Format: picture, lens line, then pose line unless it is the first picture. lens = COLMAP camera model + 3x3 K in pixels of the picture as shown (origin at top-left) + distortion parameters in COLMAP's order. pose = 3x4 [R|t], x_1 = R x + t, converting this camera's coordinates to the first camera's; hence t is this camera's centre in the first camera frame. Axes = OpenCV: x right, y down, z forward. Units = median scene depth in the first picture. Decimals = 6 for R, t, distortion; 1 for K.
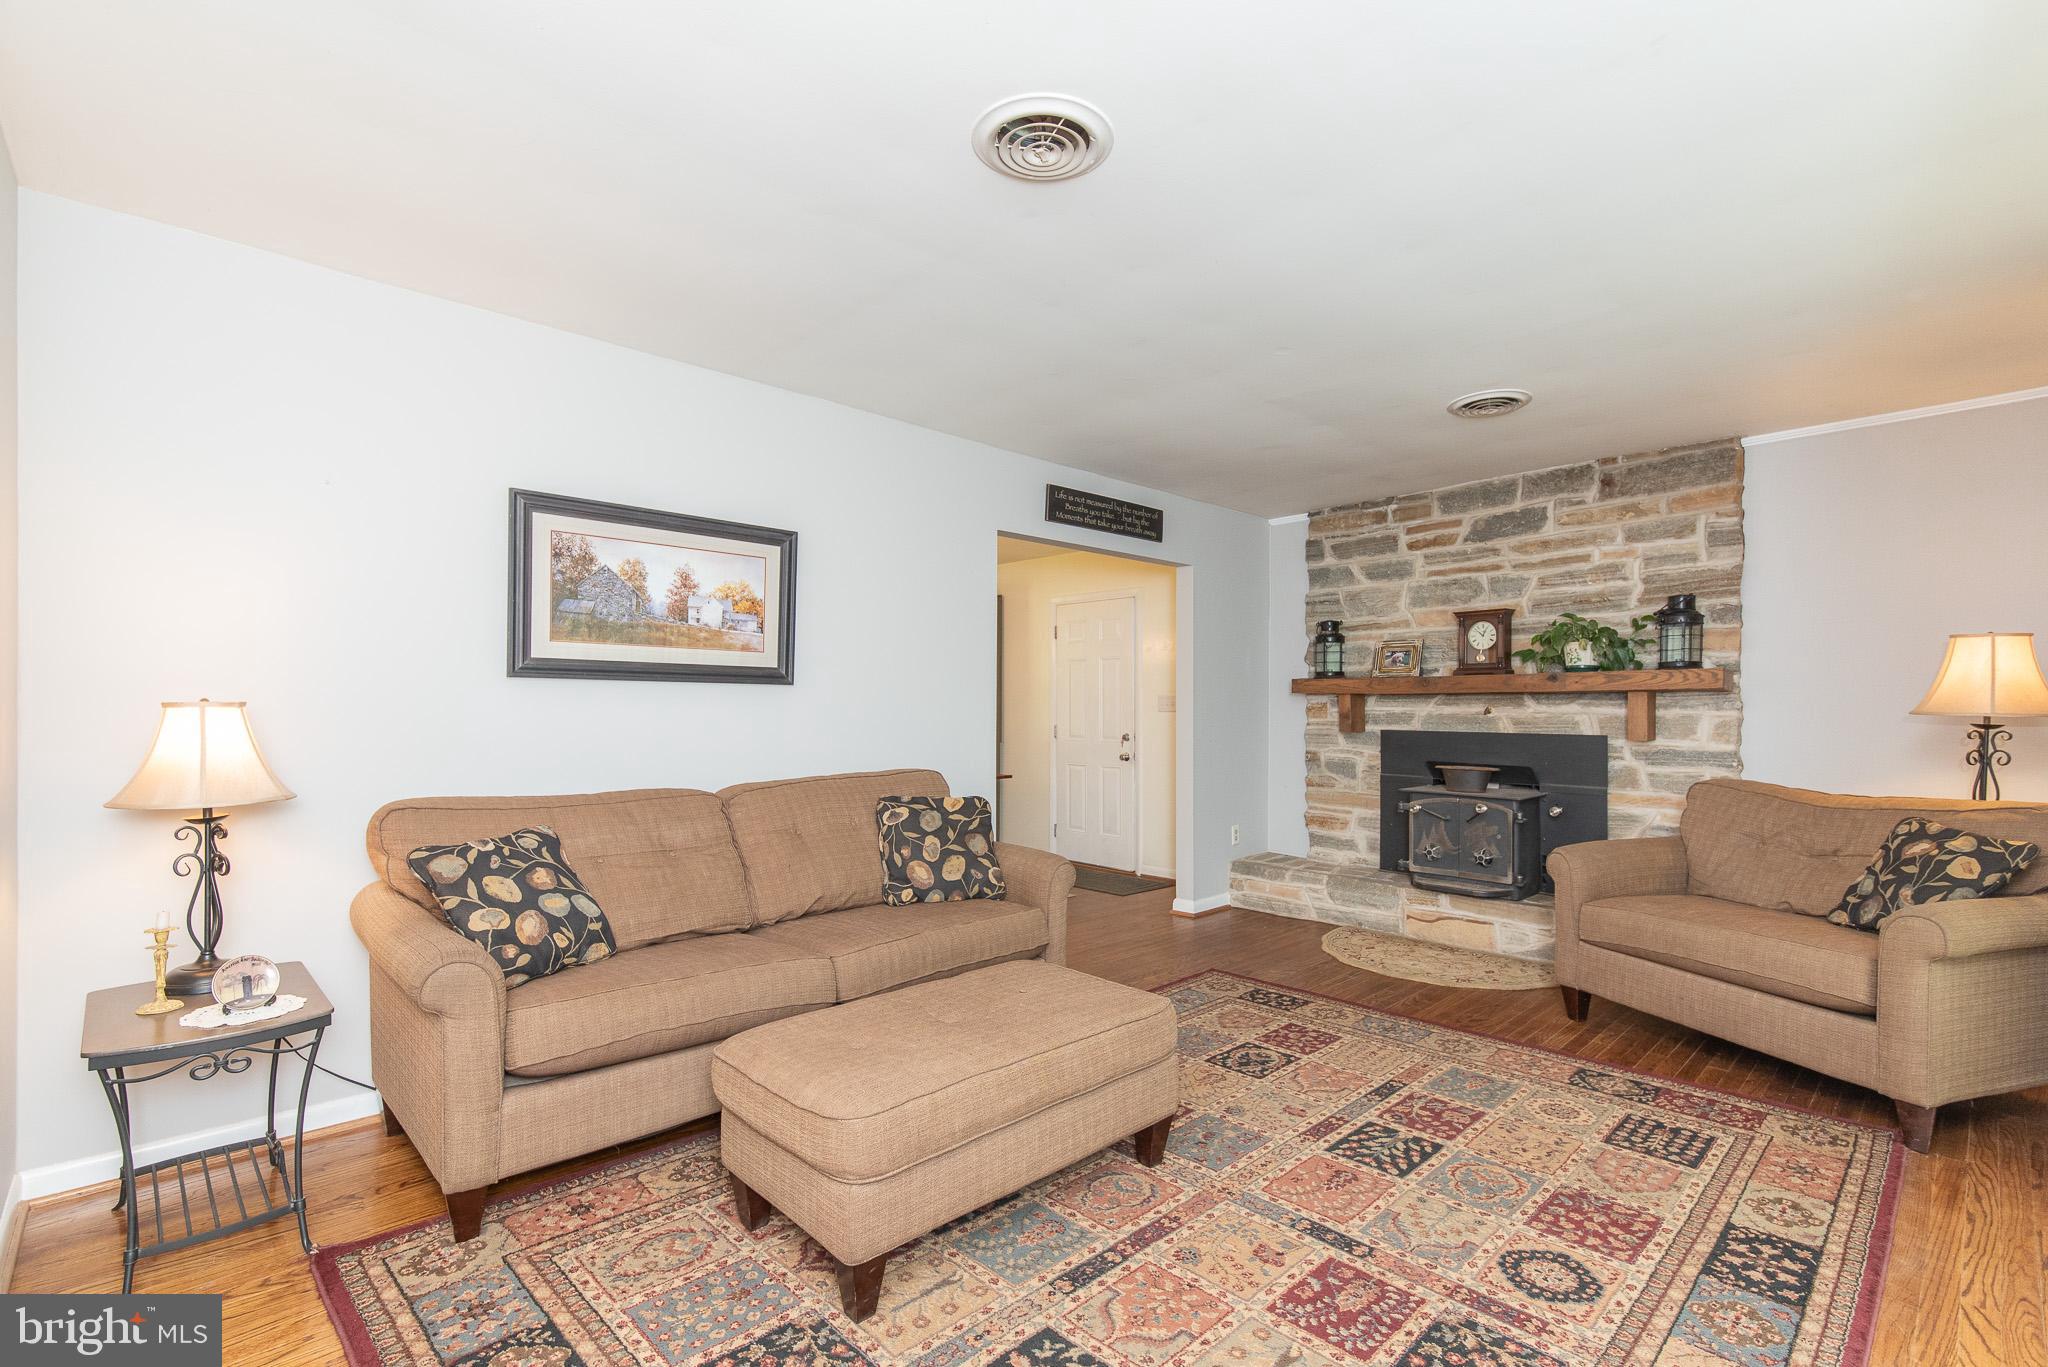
lens RADIAL K [[919.6, 0, 1030.7], [0, 919.6, 716.5], [0, 0, 1]] dist [-0.001728, -0.000712]
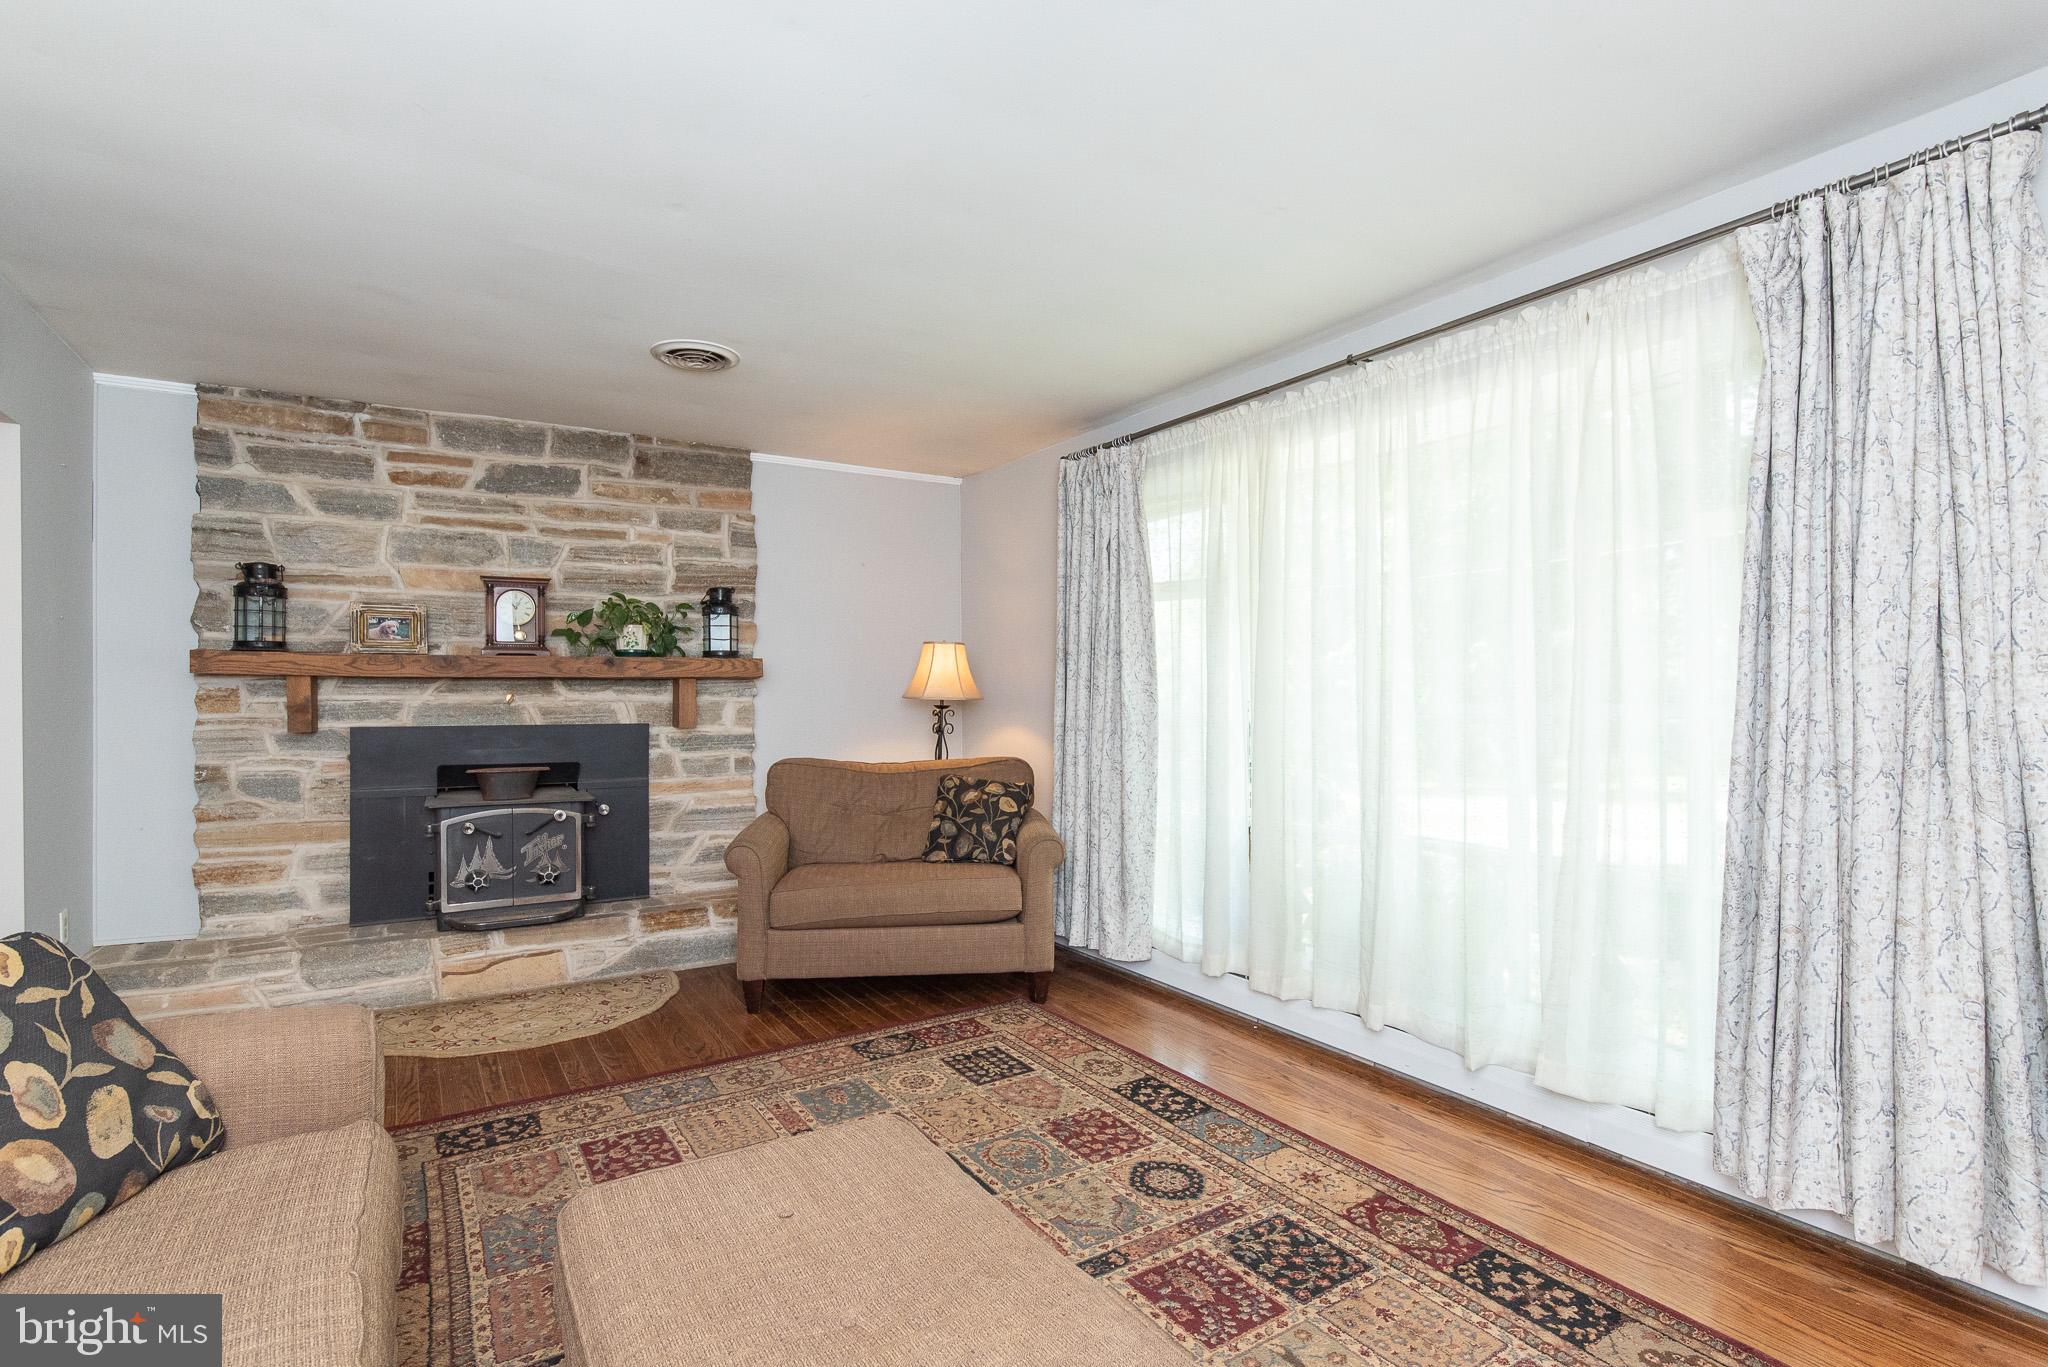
lens RADIAL K [[986.7, 0, 1027.1], [0, 986.7, 696.2], [0, 0, 1]] dist [-0.001252, -0.009453]
pose [[0.191353, -0.007484, 0.981493, -0.377349], [0.011359, 0.999921, 0.005410, -0.010976], [-0.981456, 0.010114, 0.191423, 0.495713]]
